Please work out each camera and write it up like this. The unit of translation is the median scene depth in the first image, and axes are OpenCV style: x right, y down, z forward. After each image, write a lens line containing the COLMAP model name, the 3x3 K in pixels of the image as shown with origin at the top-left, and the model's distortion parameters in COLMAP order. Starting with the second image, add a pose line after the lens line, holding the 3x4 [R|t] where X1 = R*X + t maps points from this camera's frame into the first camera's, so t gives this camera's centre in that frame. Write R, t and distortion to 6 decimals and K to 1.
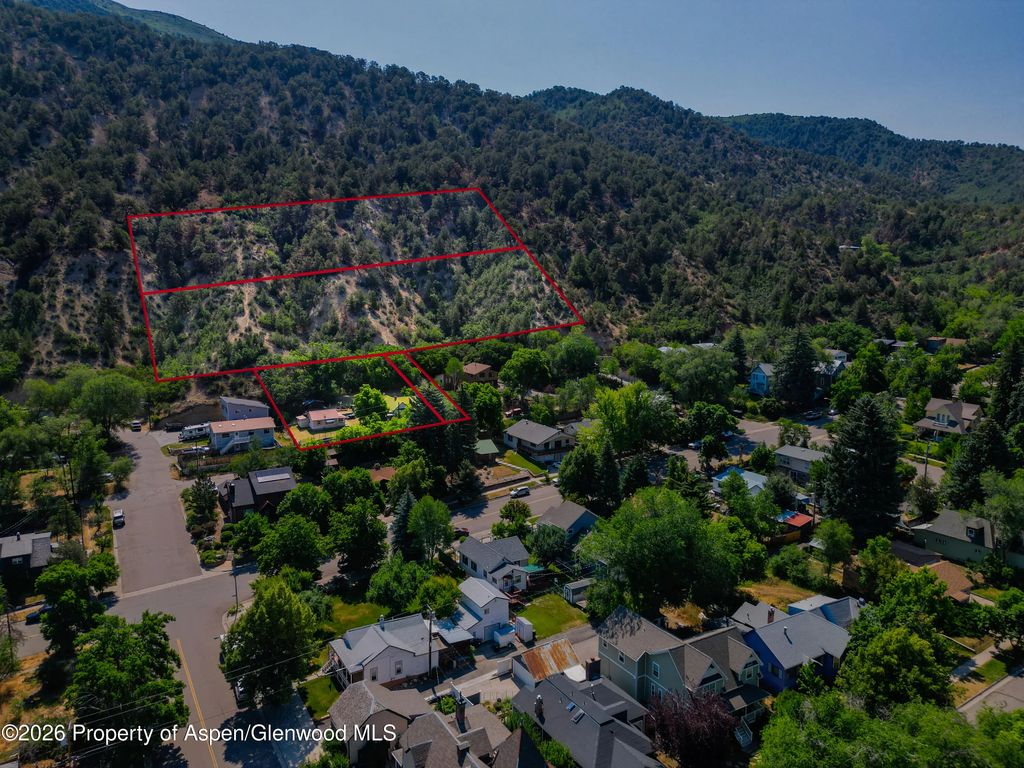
lens RADIAL K [[719.8, 0, 512.1], [0, 719.8, 389.4], [0, 0, 1]] dist [0.075194, -0.069417]
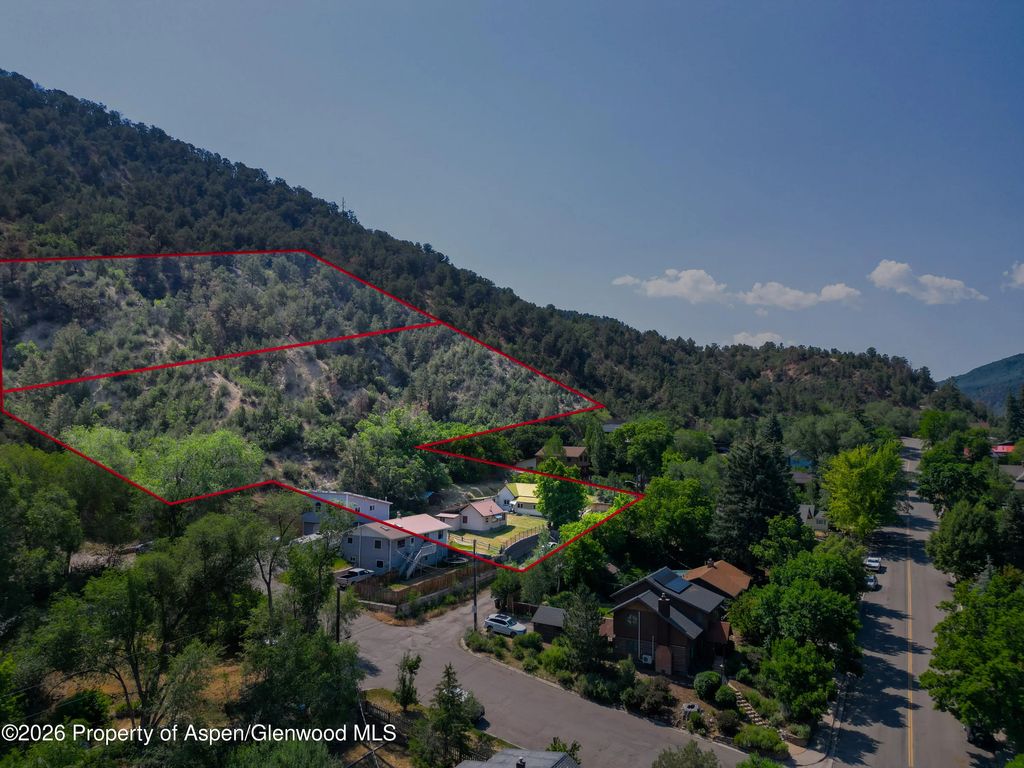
lens RADIAL K [[719.8, 0, 511.5], [0, 719.8, 390.1], [0, 0, 1]] dist [0.075194, -0.069417]
pose [[0.862317, 0.036352, 0.505062, -0.348279], [0.068169, 0.980006, -0.186925, 0.032795], [-0.501759, 0.195618, 0.842598, 0.261492]]
